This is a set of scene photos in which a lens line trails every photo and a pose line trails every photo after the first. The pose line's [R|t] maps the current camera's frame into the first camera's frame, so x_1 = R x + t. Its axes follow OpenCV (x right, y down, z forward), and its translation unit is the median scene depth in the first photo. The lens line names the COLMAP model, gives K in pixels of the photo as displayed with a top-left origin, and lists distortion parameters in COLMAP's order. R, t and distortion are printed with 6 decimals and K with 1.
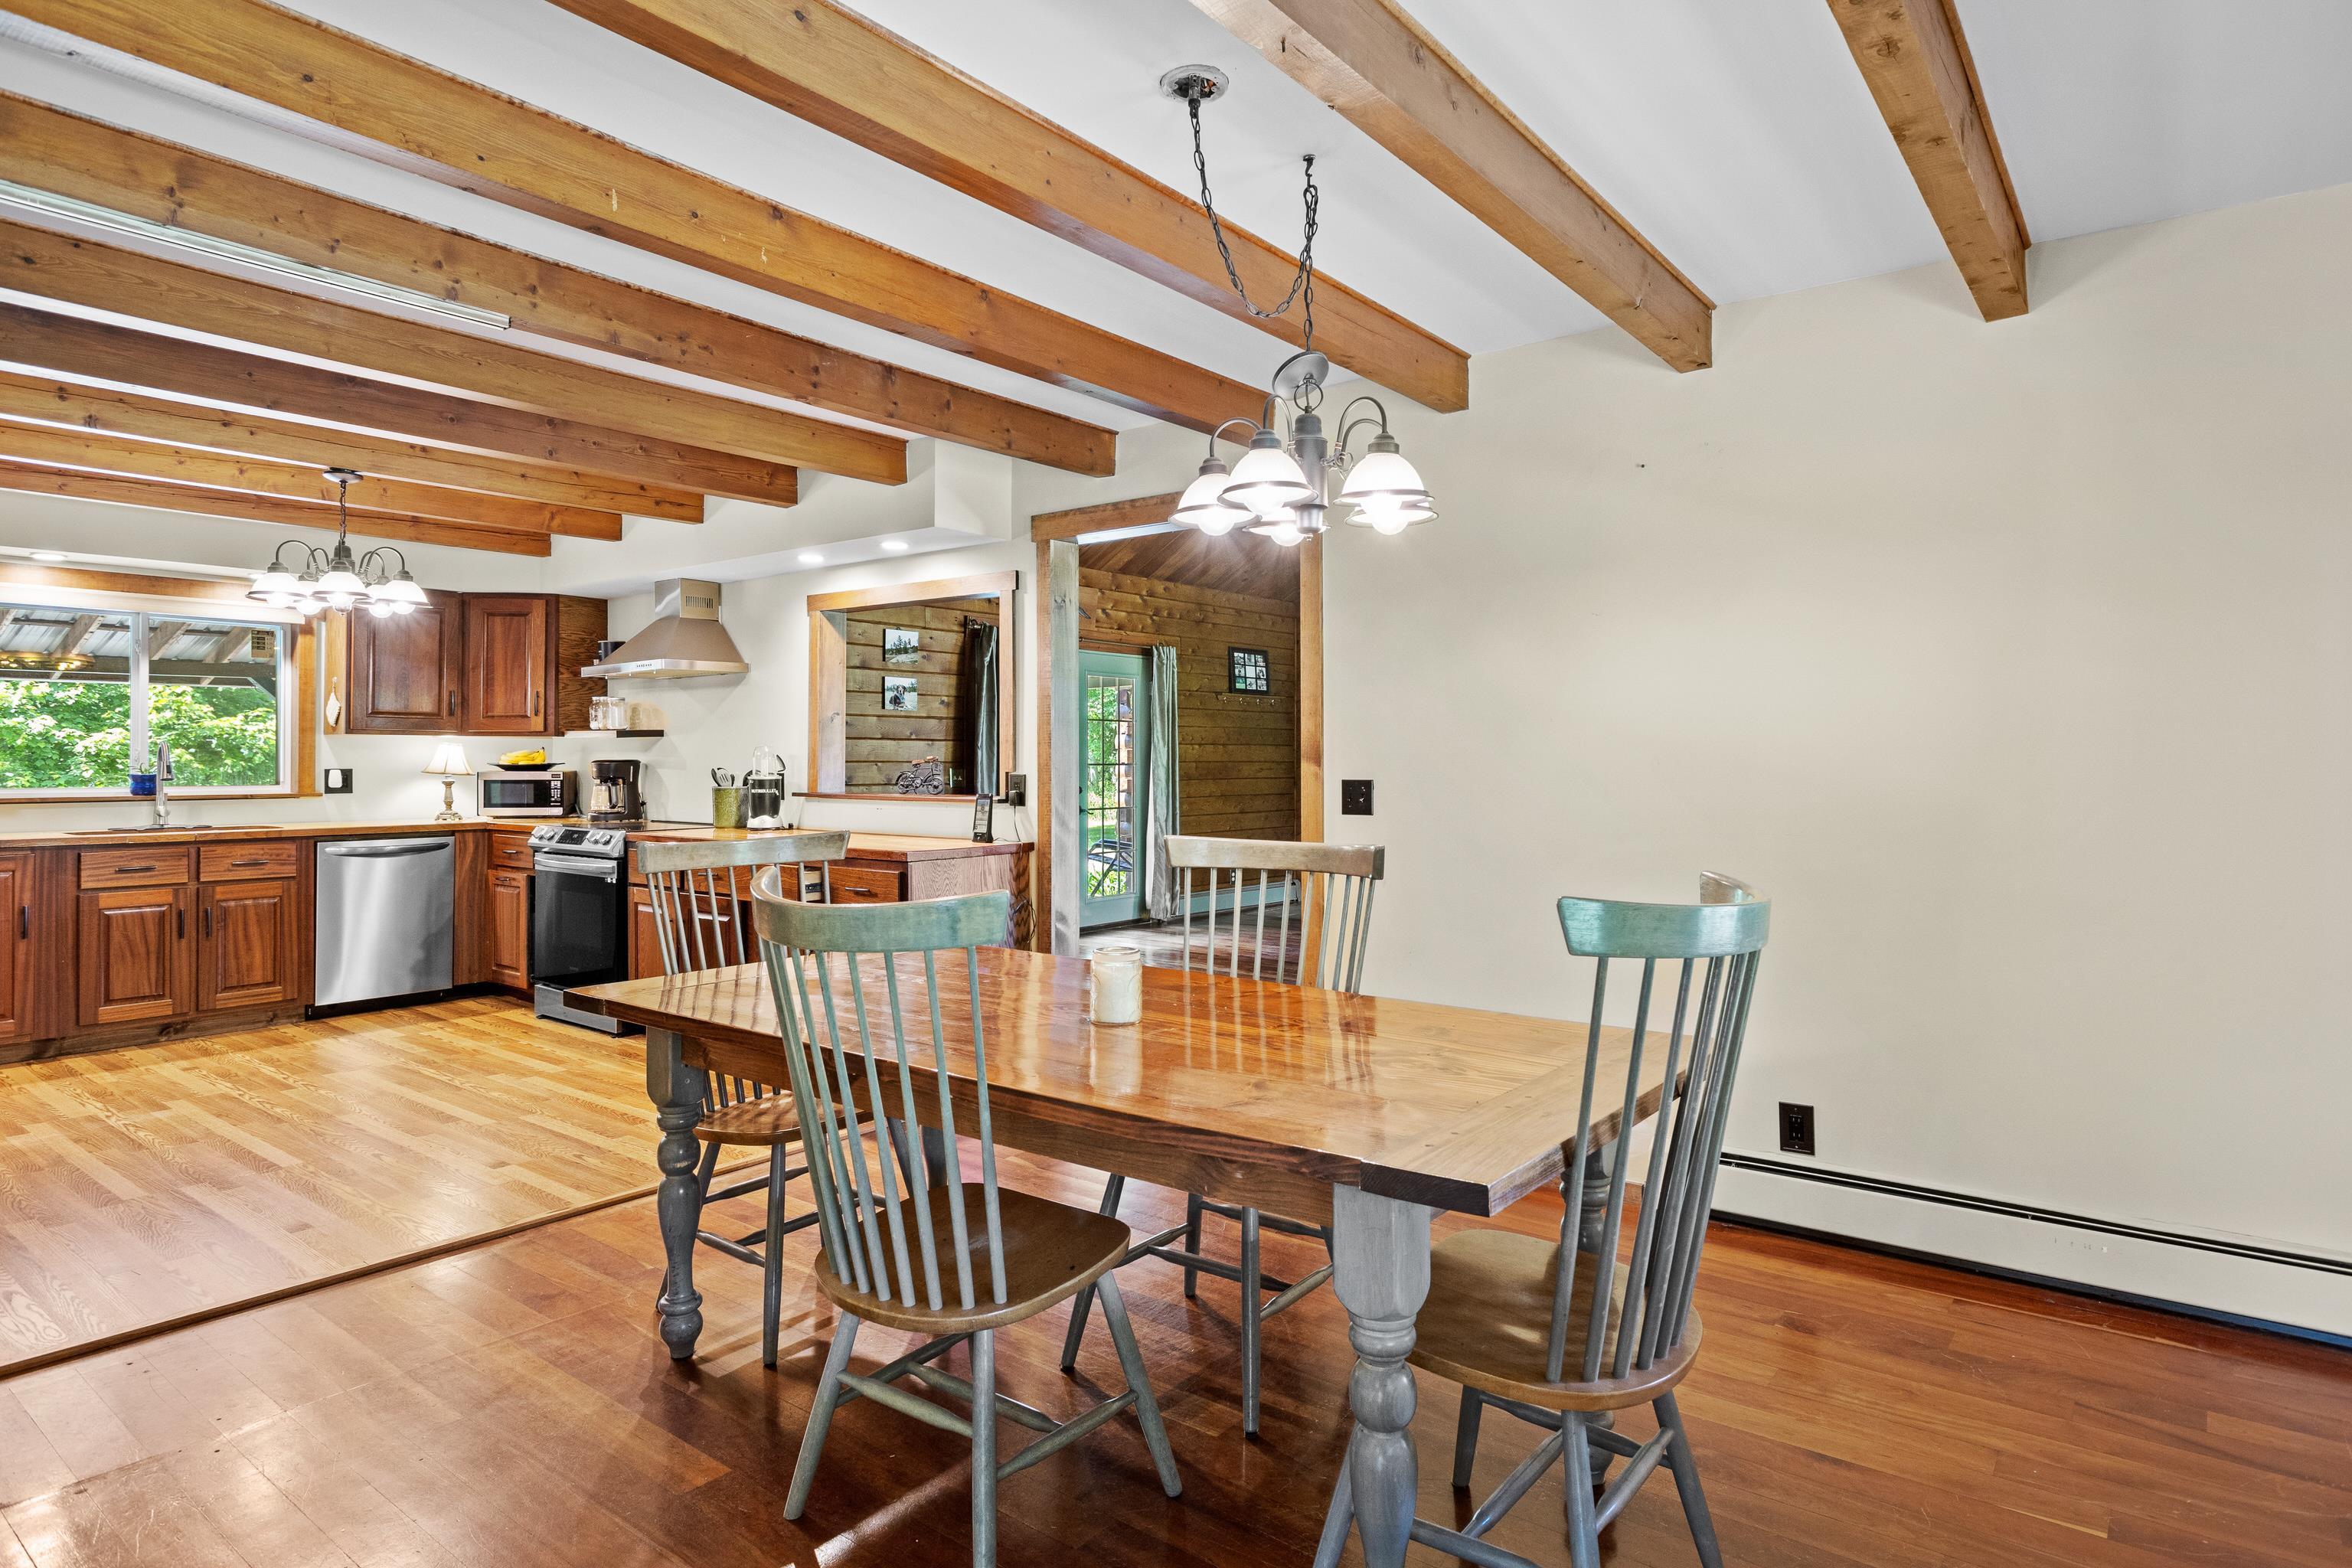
lens RADIAL K [[1292.4, 0, 1207.9], [0, 1292.4, 748.7], [0, 0, 1]] dist [0.001149, 0.001667]
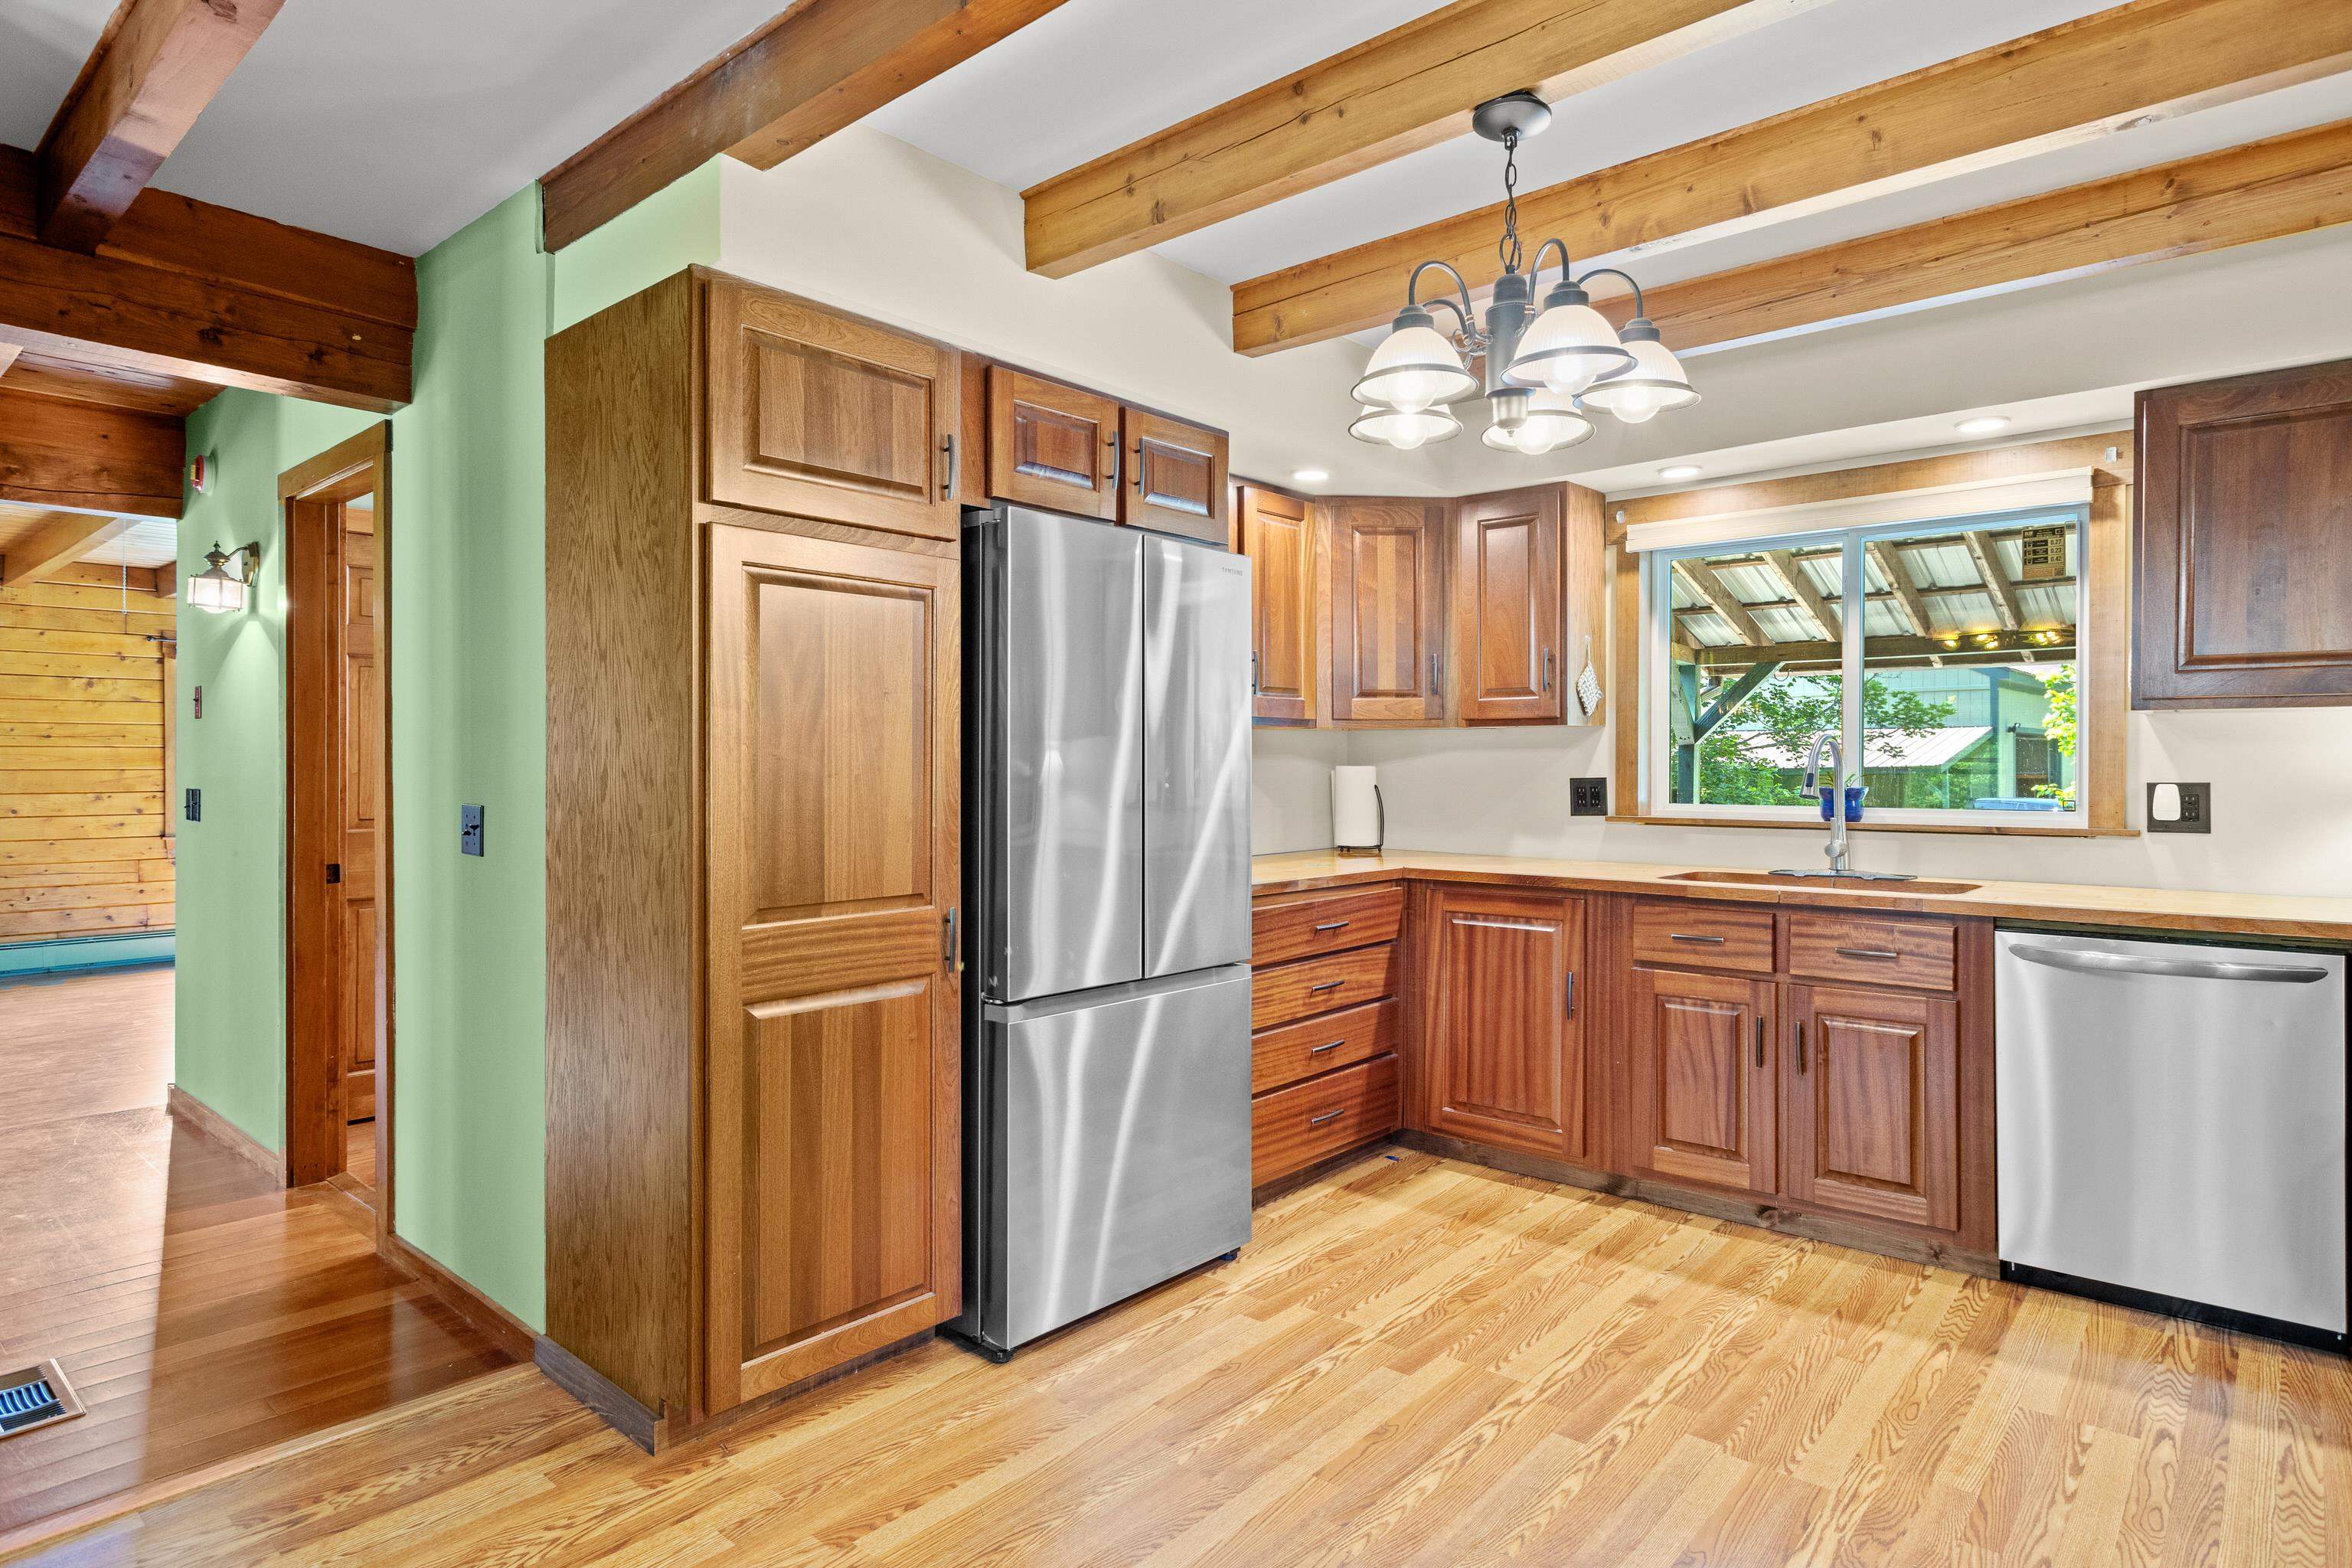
lens RADIAL K [[1292.4, 0, 1179.3], [0, 1292.4, 763.5], [0, 0, 1]] dist [0.001149, 0.001667]
pose [[-0.061297, -0.002958, -0.998115, -0.165969], [0.008606, 0.999957, -0.003492, 0.007235], [0.998082, -0.008804, -0.061269, 0.684643]]
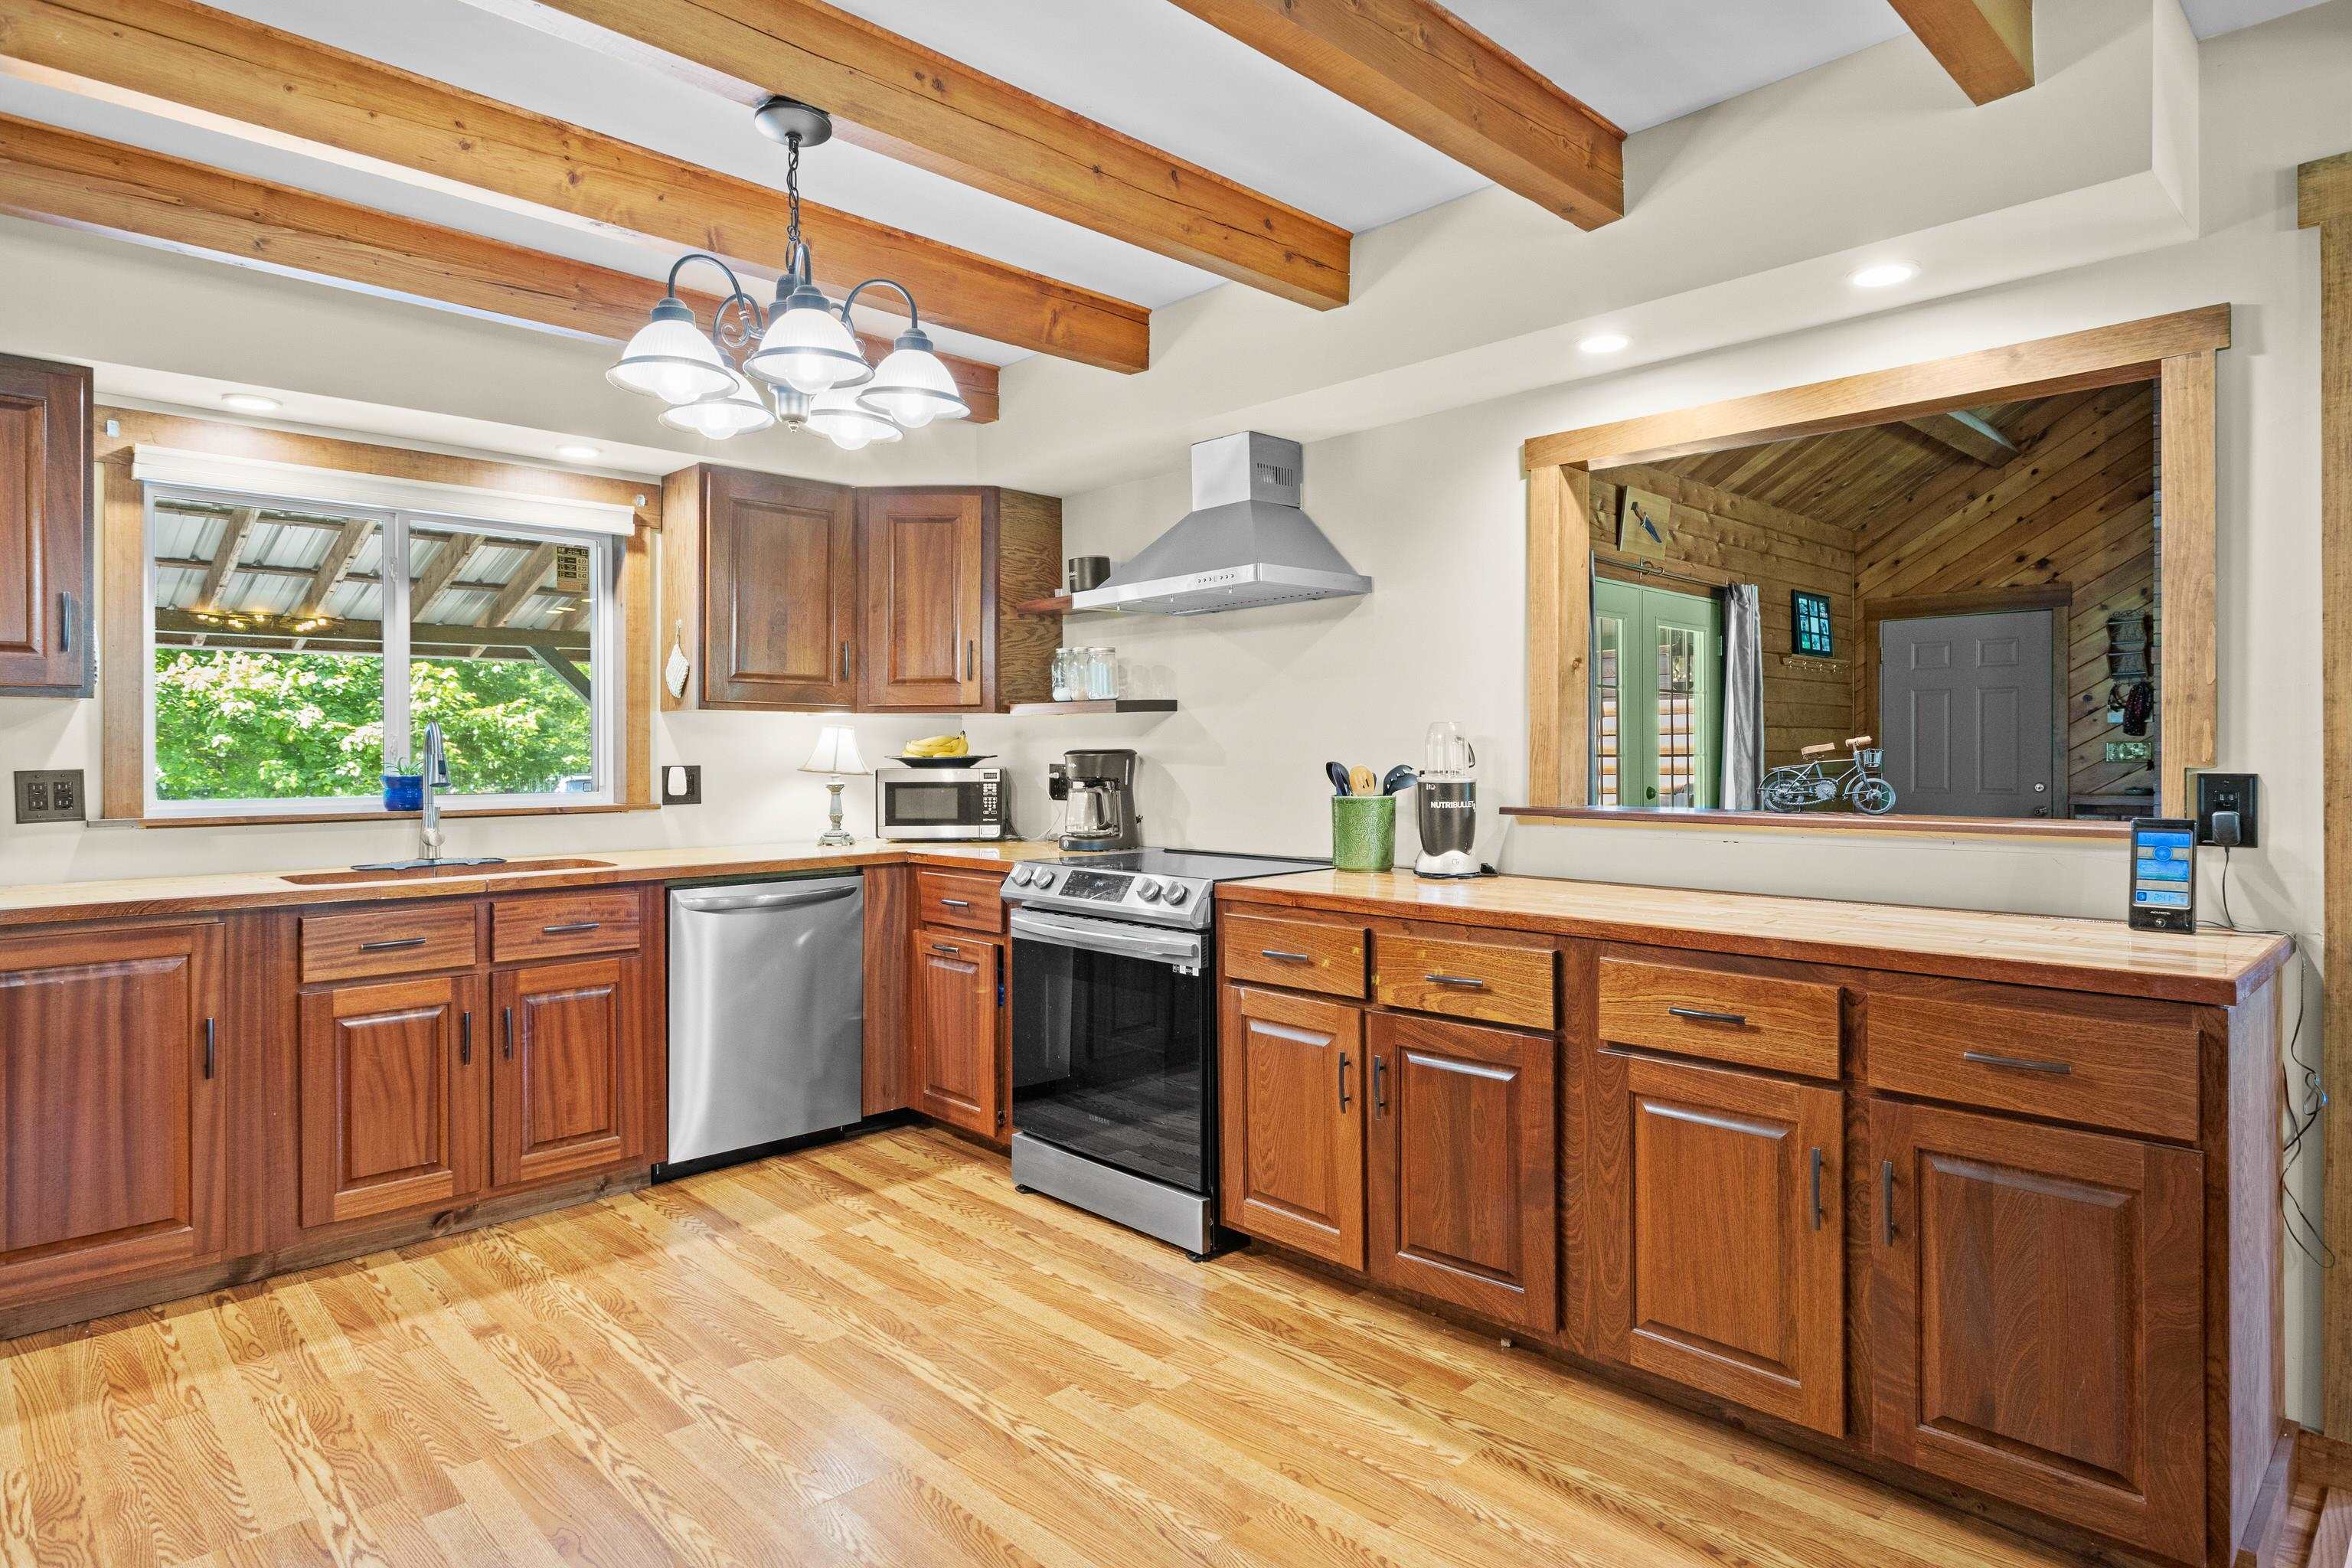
lens RADIAL K [[1292.4, 0, 1205.7], [0, 1292.4, 751.9], [0, 0, 1]] dist [0.001149, 0.001667]
pose [[0.991012, -0.003792, -0.133716, -0.348055], [0.004819, 0.999961, 0.007363, 0.005714], [0.133683, -0.007941, 0.990992, 0.424528]]
